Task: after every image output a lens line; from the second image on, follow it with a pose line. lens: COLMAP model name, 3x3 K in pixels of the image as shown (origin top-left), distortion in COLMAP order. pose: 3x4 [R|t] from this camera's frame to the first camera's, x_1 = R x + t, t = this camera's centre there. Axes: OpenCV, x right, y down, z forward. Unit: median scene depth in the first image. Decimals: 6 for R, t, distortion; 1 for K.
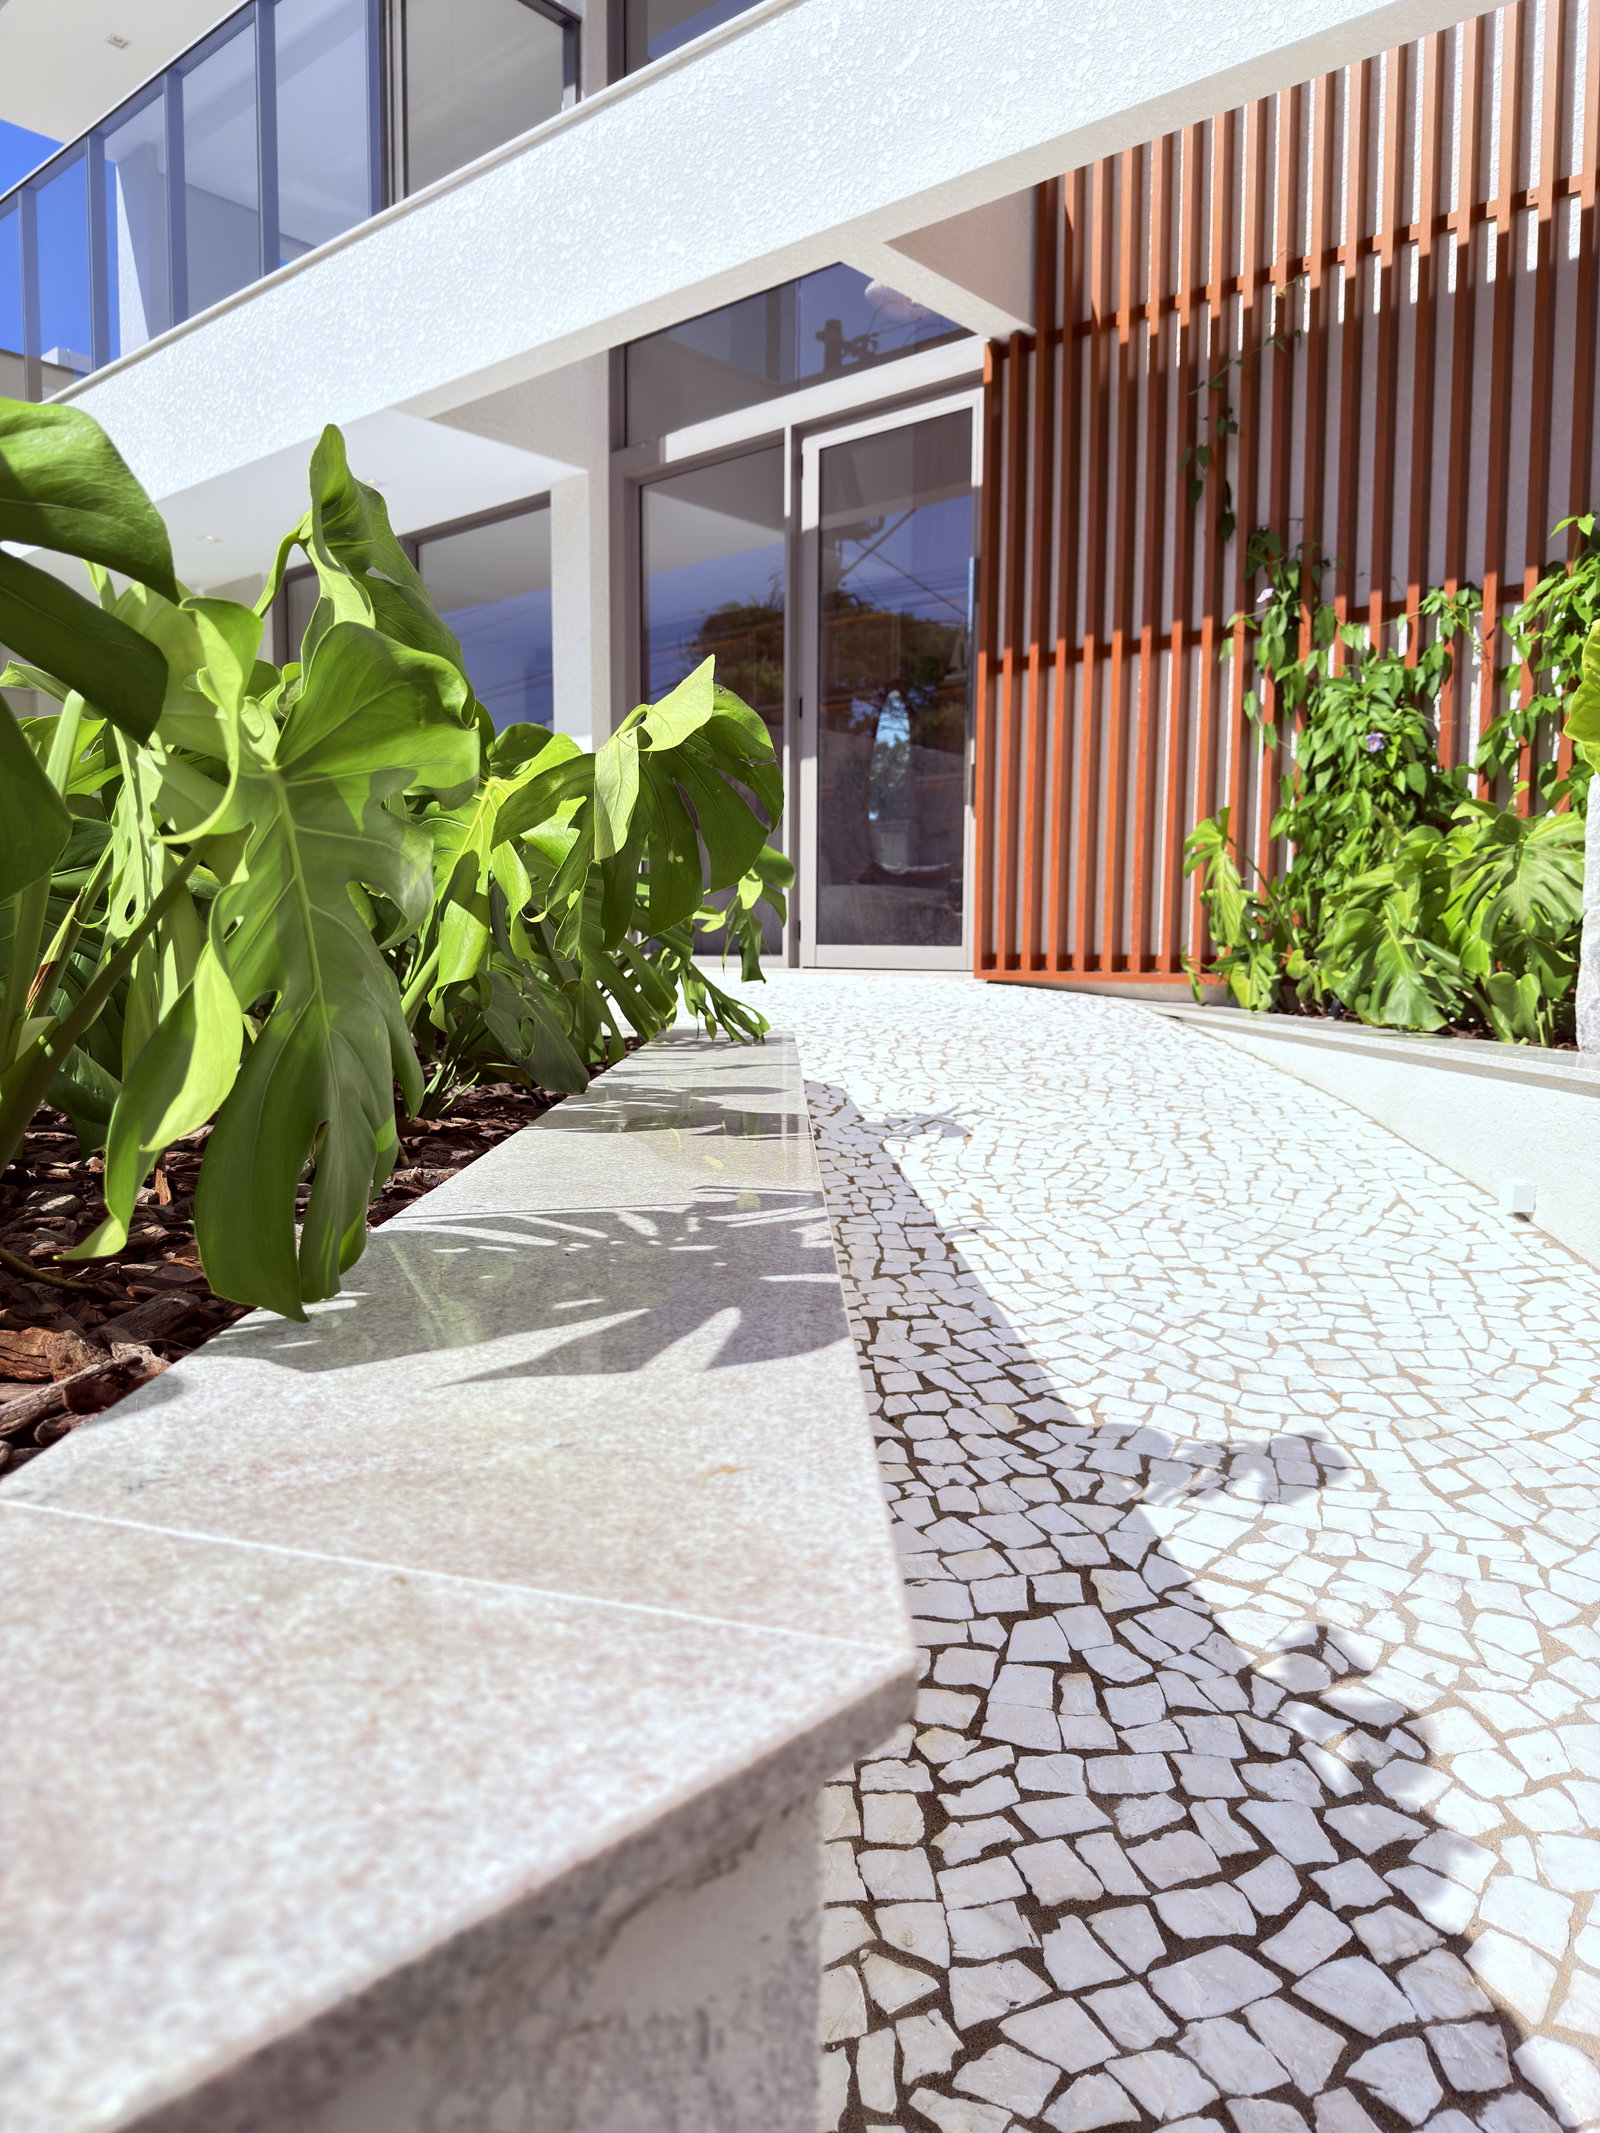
lens RADIAL K [[1519.4, 0, 800.0], [0, 1519.4, 1066.5], [0, 0, 1]] dist [-0.005654, -0.002177]
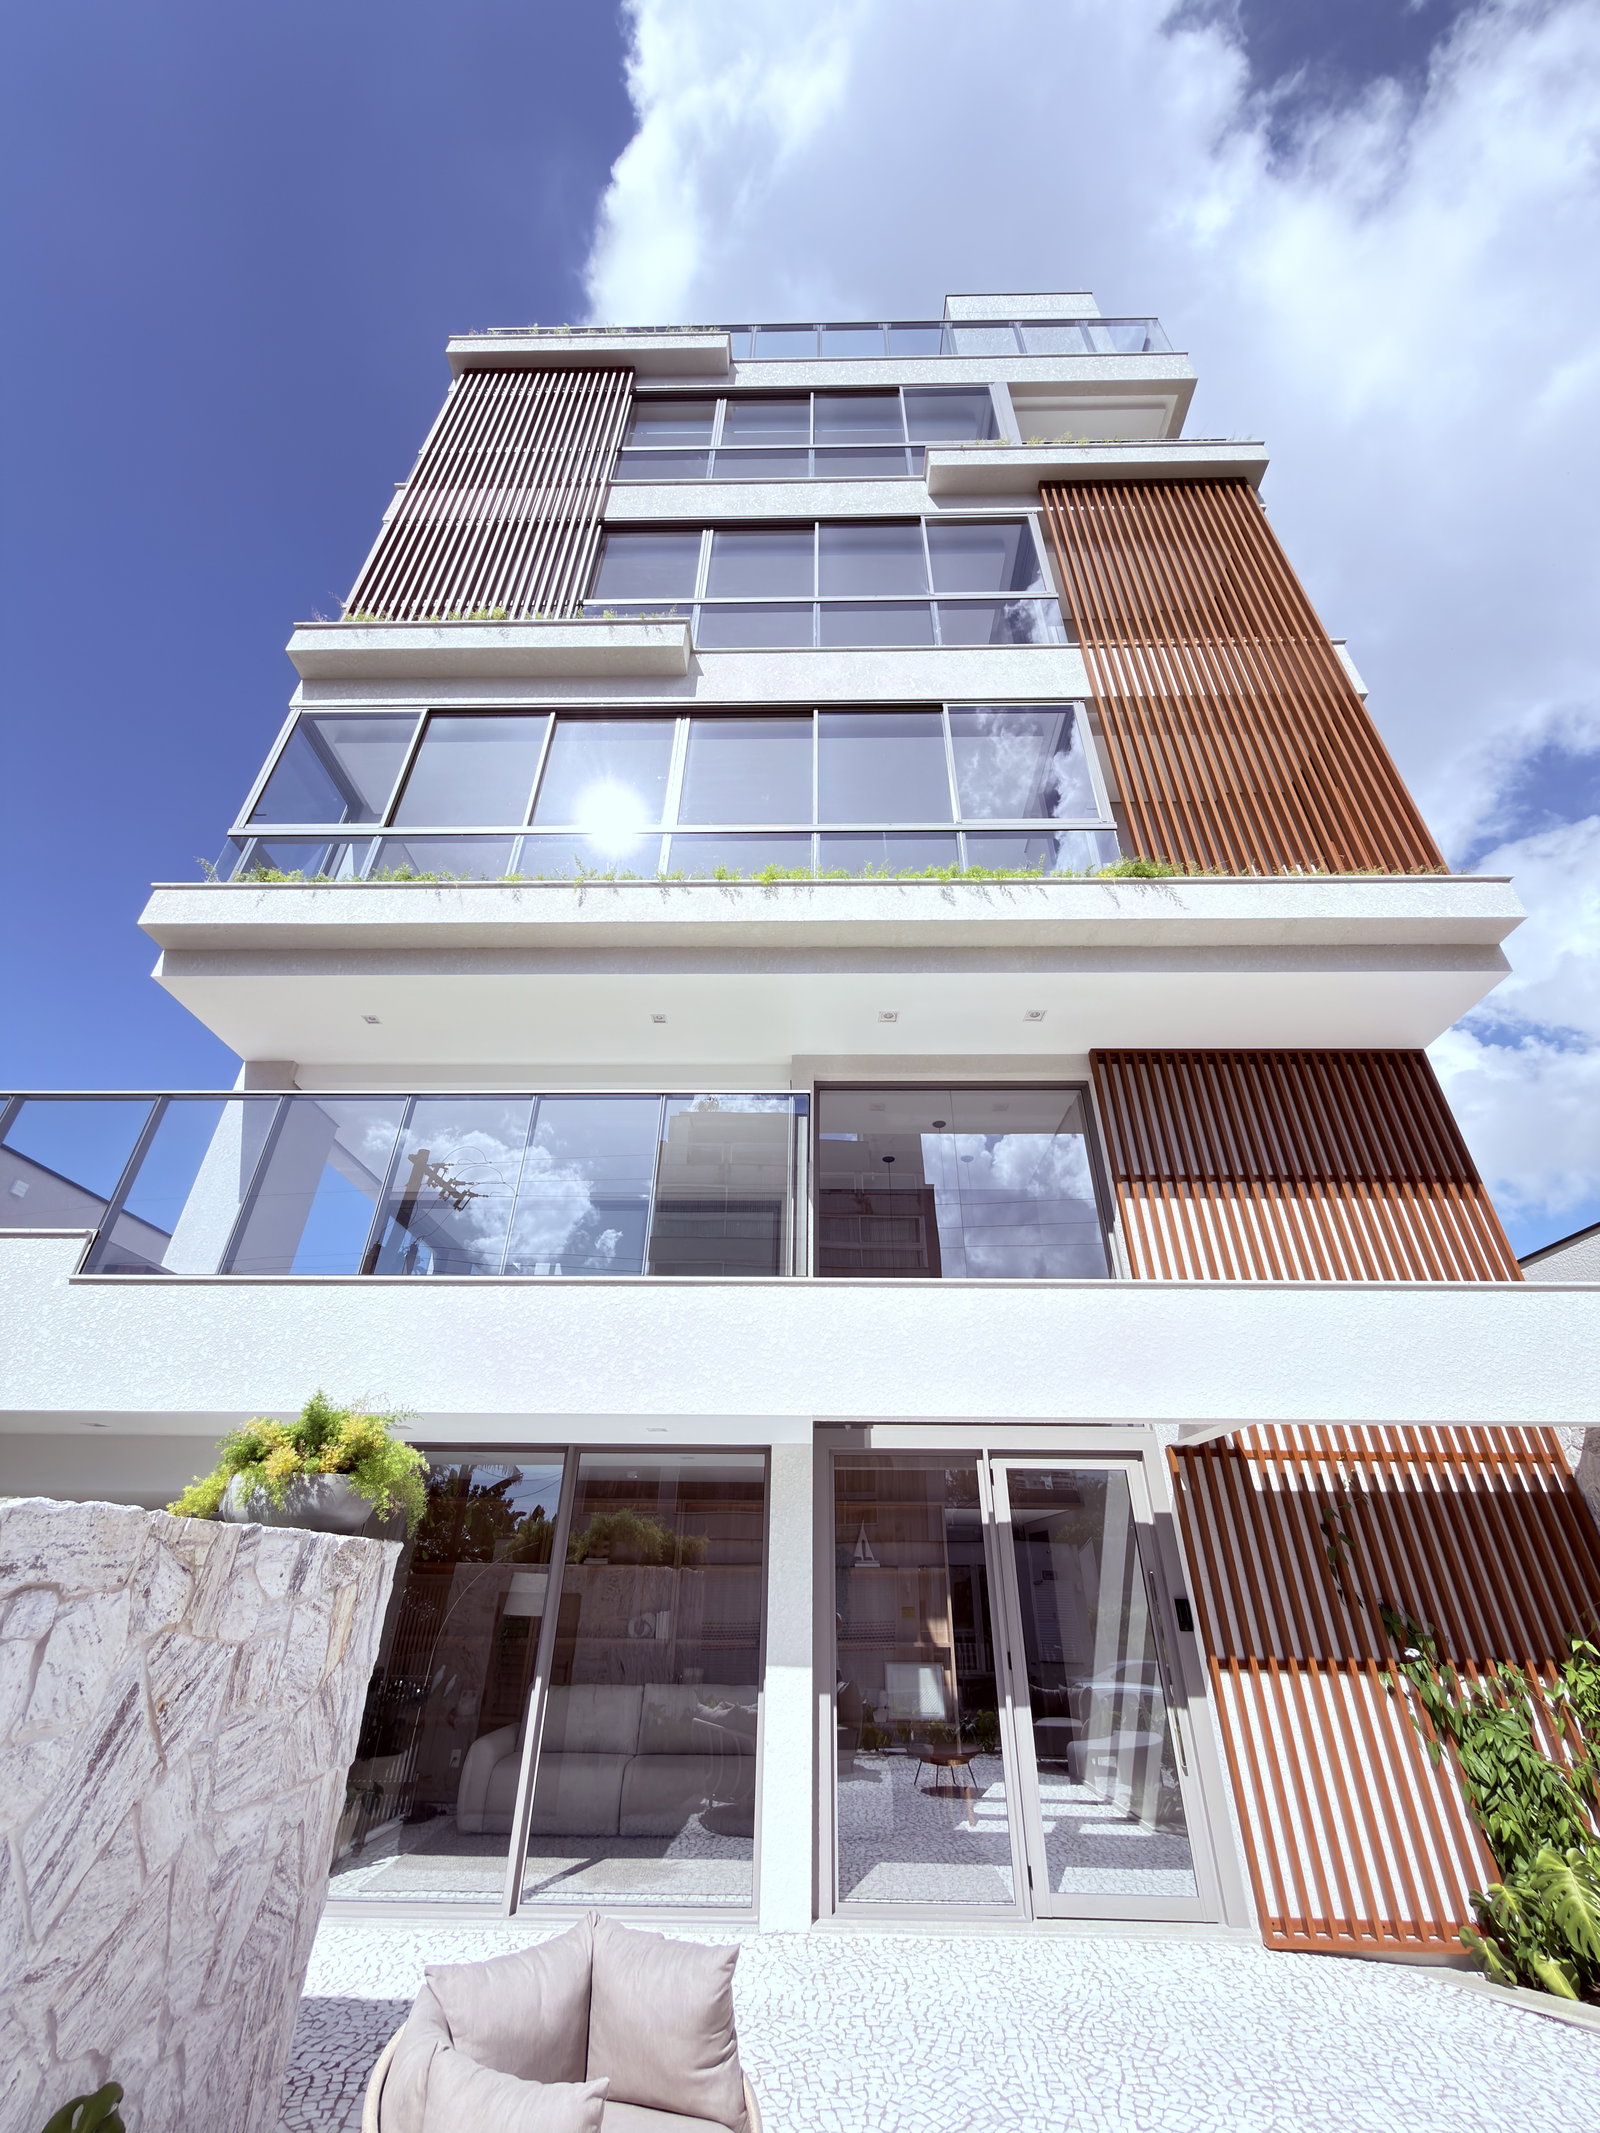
lens RADIAL K [[853.1, 0, 802.7], [0, 853.1, 1066.9], [0, 0, 1]] dist [0.000632, 0.000518]
pose [[0.760490, 0.335550, 0.555933, -1.157546], [0.045873, 0.826237, -0.561452, -0.390483], [-0.647727, 0.452481, 0.612952, 0.601556]]
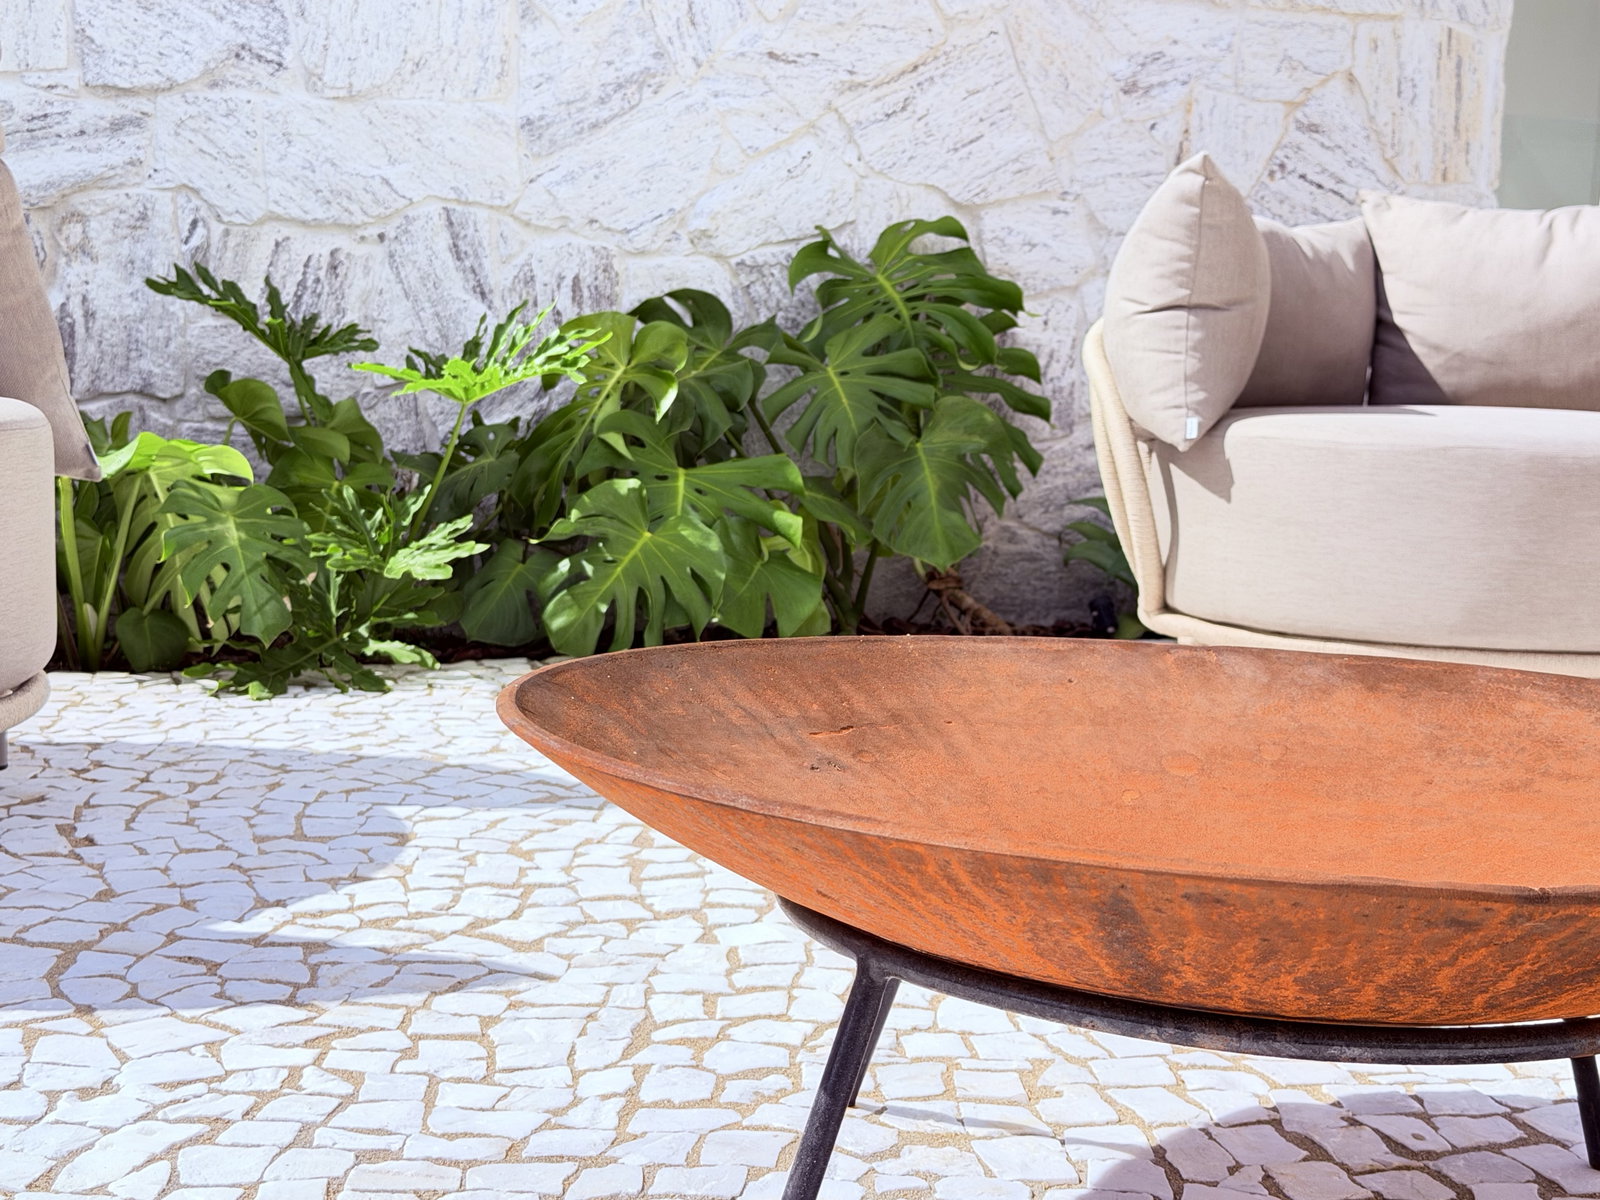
lens RADIAL K [[2312.6, 0, 803.1], [0, 2312.6, 604.3], [0, 0, 1]] dist [0.185307, -0.339003]
pose [[0.823923, 0.094351, -0.558792, -0.540972], [-0.088726, 0.995360, 0.037241, -0.106212], [0.559713, 0.018896, 0.828471, 0.538380]]
